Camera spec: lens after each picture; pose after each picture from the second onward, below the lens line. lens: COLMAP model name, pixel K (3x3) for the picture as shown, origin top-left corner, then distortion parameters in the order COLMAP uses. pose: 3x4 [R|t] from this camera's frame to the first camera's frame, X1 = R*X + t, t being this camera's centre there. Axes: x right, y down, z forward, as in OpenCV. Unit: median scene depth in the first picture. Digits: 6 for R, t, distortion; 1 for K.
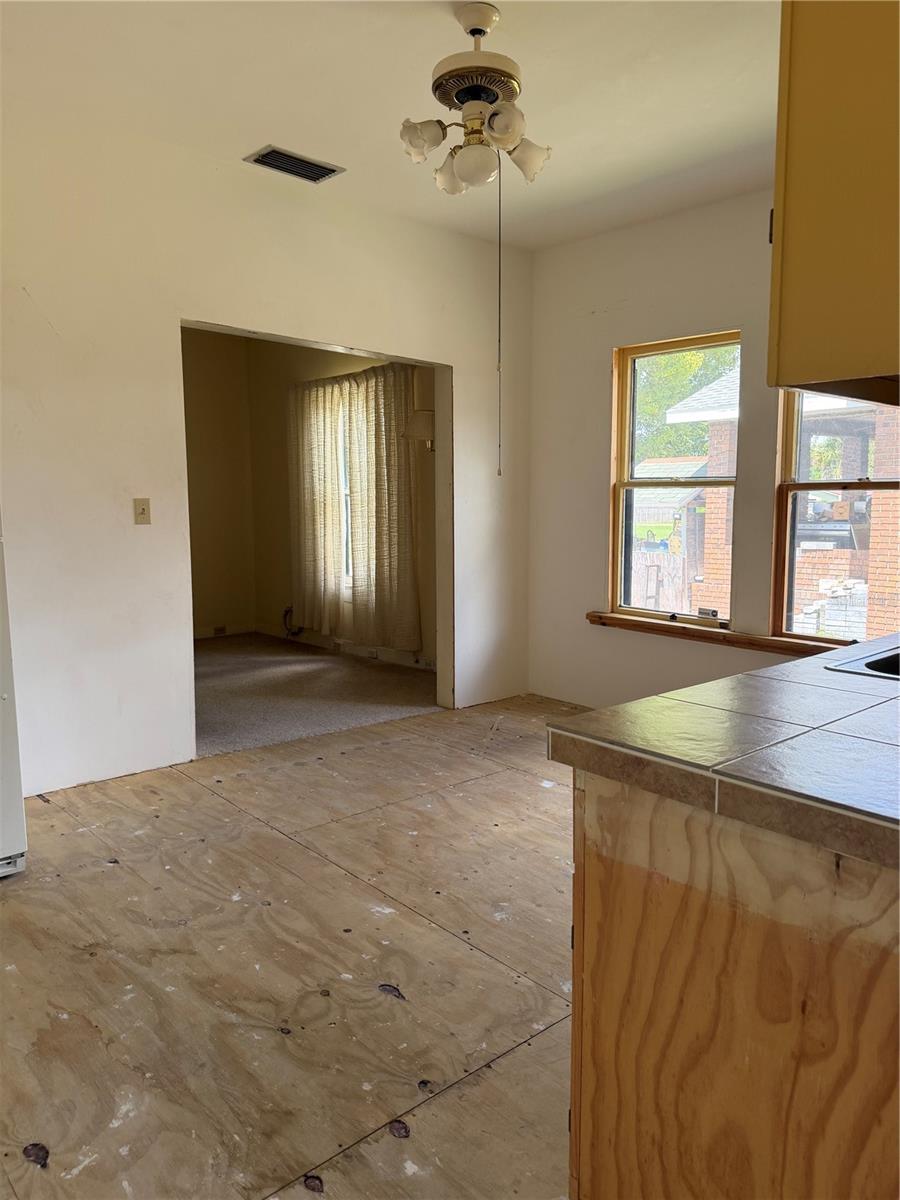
lens RADIAL K [[839.8, 0, 450.0], [0, 839.8, 600.0], [0, 0, 1]] dist [0.106917, -0.134474]
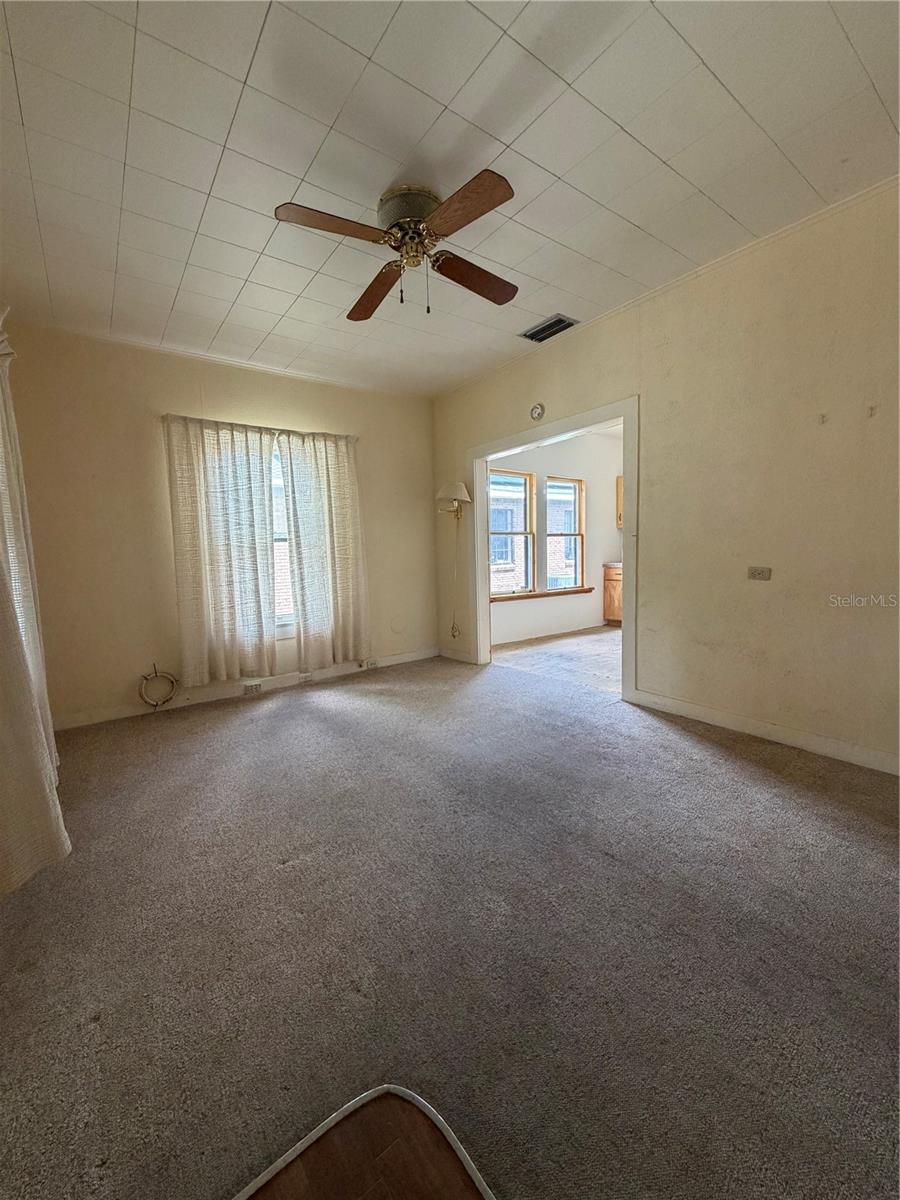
lens RADIAL K [[478.0, 0, 450.0], [0, 478.0, 600.0], [0, 0, 1]] dist [-0.001137, 0.000578]
pose [[0.083743, -0.108265, 0.990589, -1.499959], [0.146458, 0.984622, 0.095232, -0.157010], [-0.985666, 0.137105, 0.098312, 1.531149]]
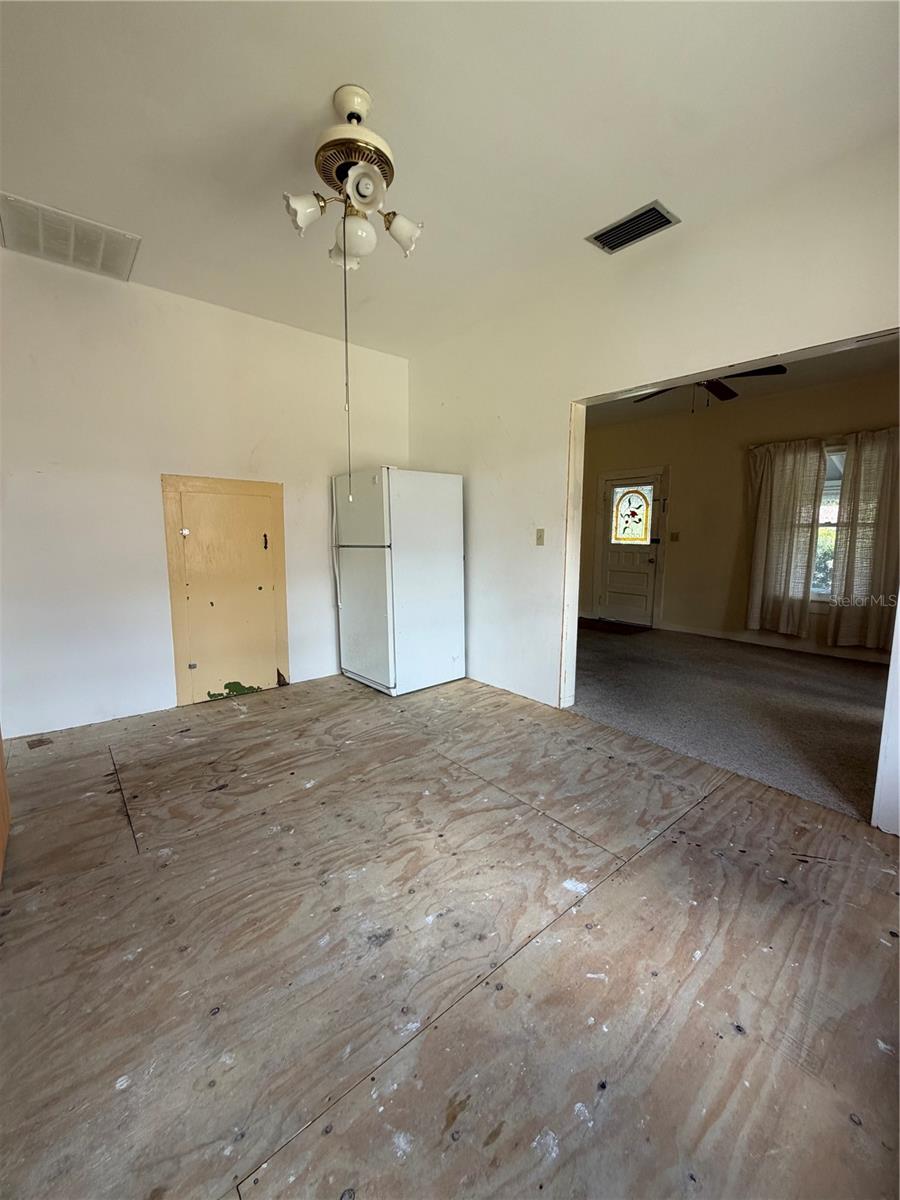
lens RADIAL K [[478.0, 0, 450.0], [0, 478.0, 600.0], [0, 0, 1]] dist [-0.001137, 0.000578]
pose [[-0.032265, 0.136567, -0.990105, 0.611882], [-0.123176, 0.982526, 0.139536, -0.107477], [0.991860, 0.126459, -0.014879, 0.999221]]
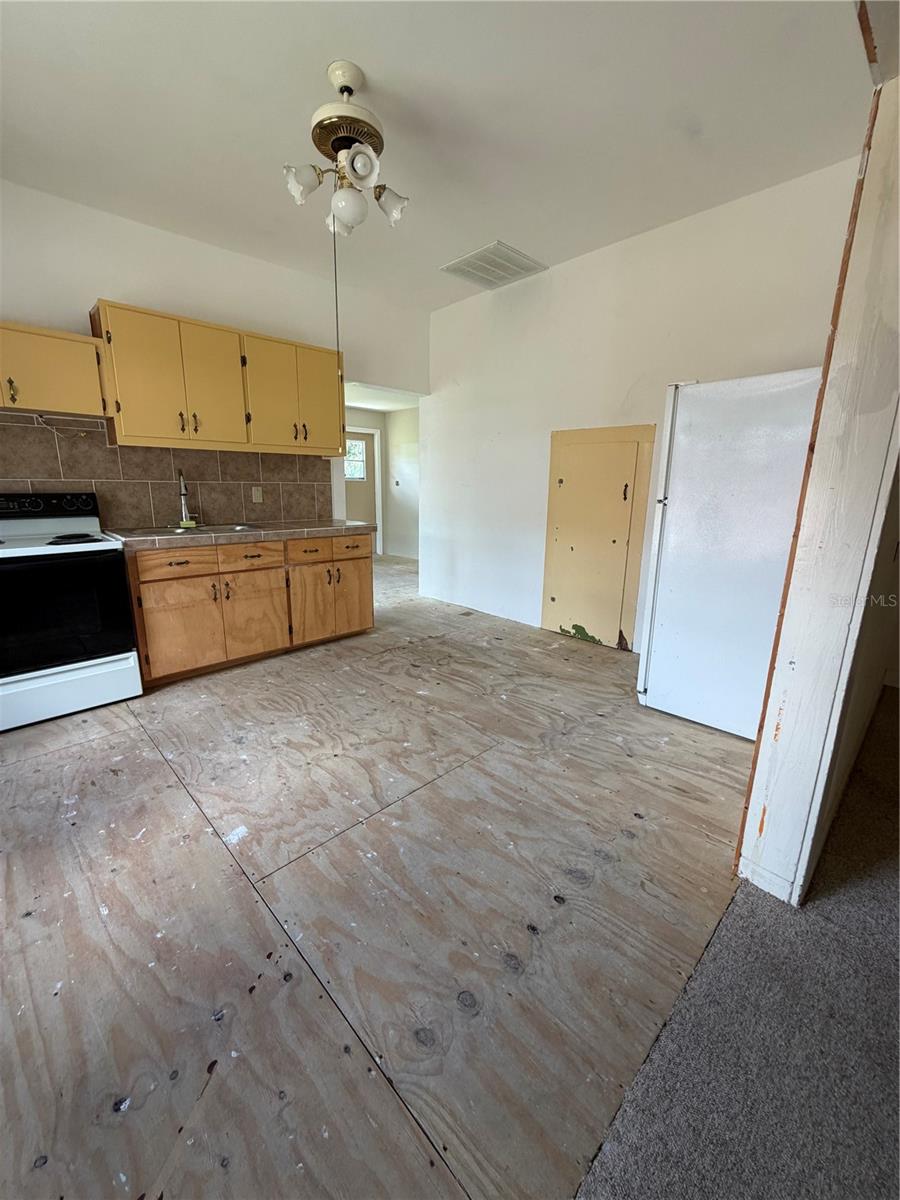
lens RADIAL K [[478.0, 0, 450.0], [0, 478.0, 600.0], [0, 0, 1]] dist [-0.001137, 0.000578]
pose [[-0.999021, 0.000645, -0.044223, -0.074962], [-0.015083, 0.934985, 0.354366, -0.174694], [0.041577, 0.354686, -0.934061, 1.573104]]
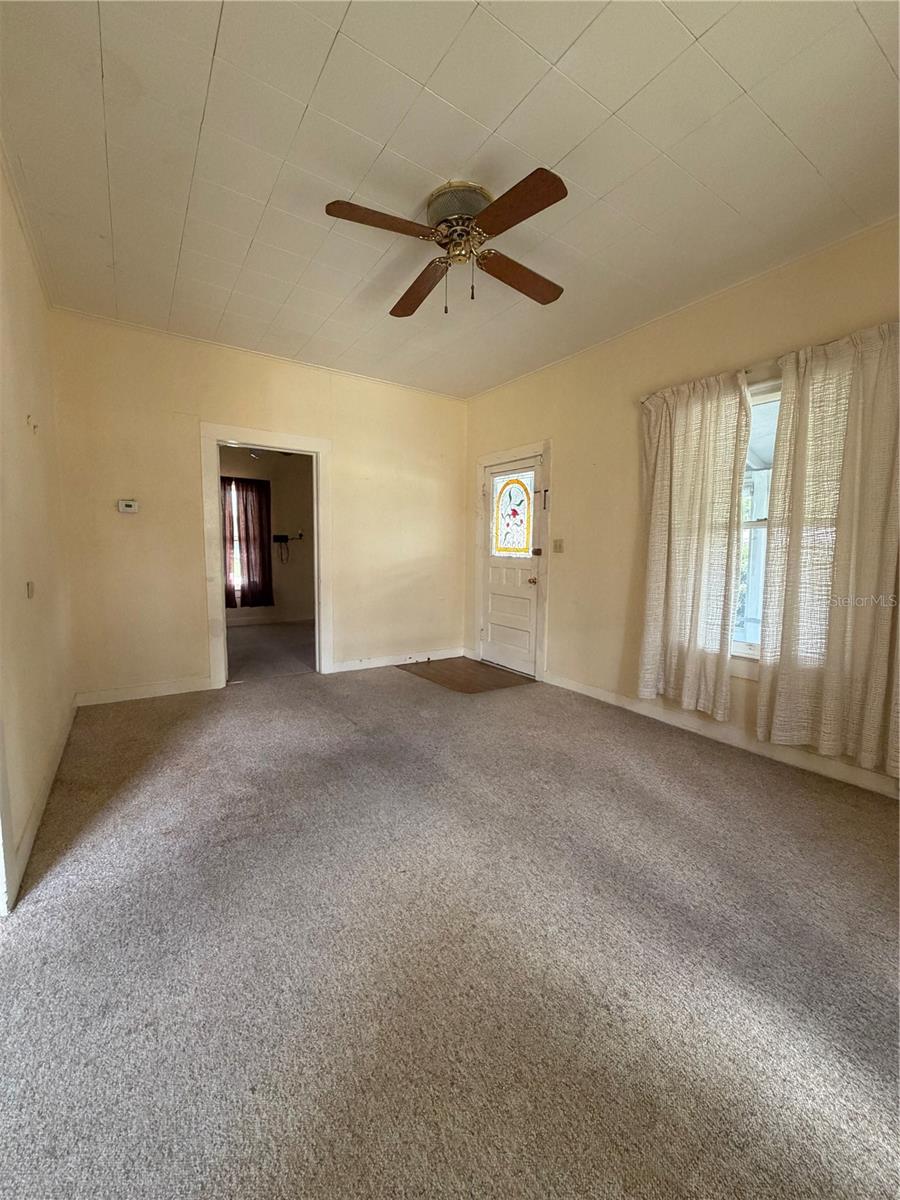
lens RADIAL K [[478.0, 0, 450.0], [0, 478.0, 600.0], [0, 0, 1]] dist [-0.001137, 0.000578]
pose [[-0.135120, 0.111084, -0.984583, -0.037701], [-0.124999, 0.983845, 0.128155, -0.185442], [0.982913, 0.140389, -0.119052, 1.720407]]
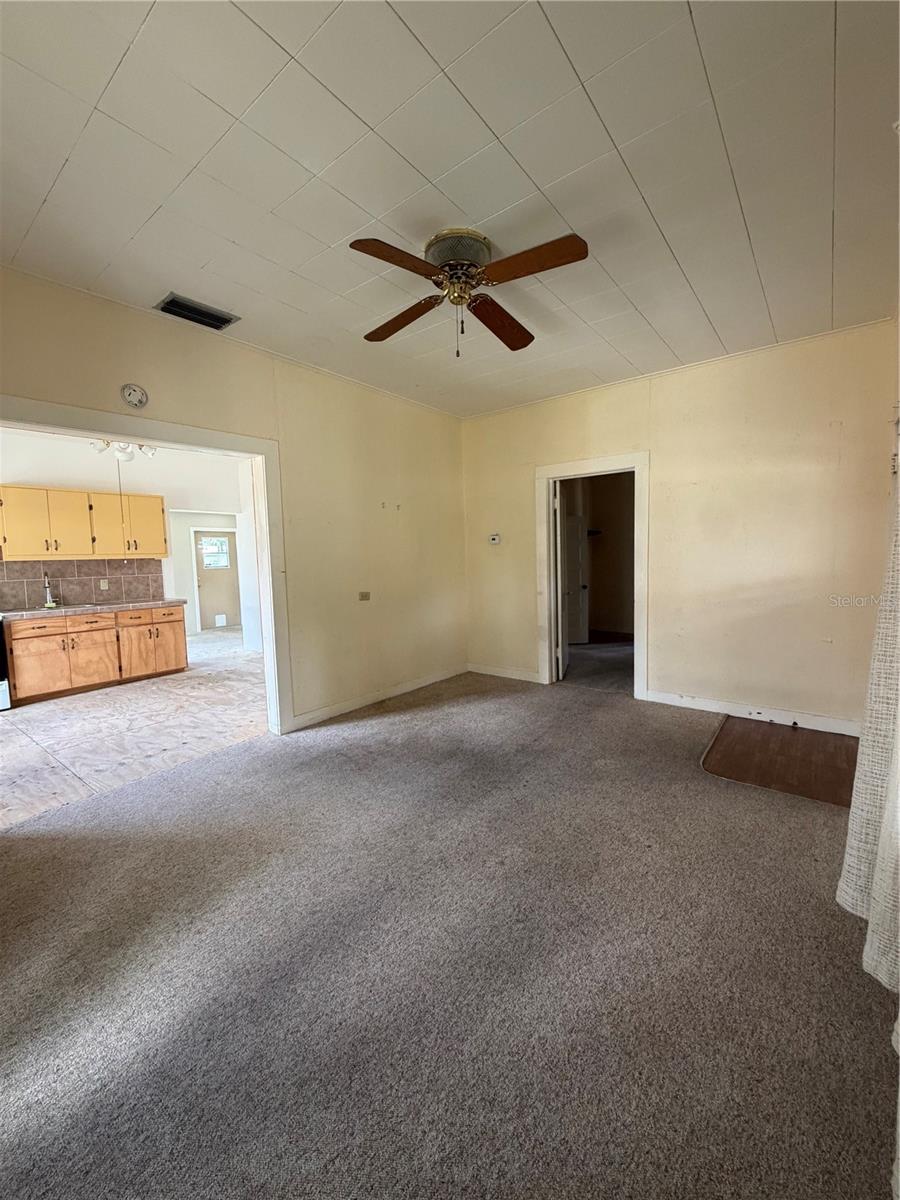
lens RADIAL K [[478.0, 0, 450.0], [0, 478.0, 600.0], [0, 0, 1]] dist [-0.001137, 0.000578]
pose [[-0.983058, 0.048261, -0.176826, -0.608974], [0.010756, 0.978241, 0.207193, -0.295687], [0.182977, 0.201781, -0.962187, 2.346856]]
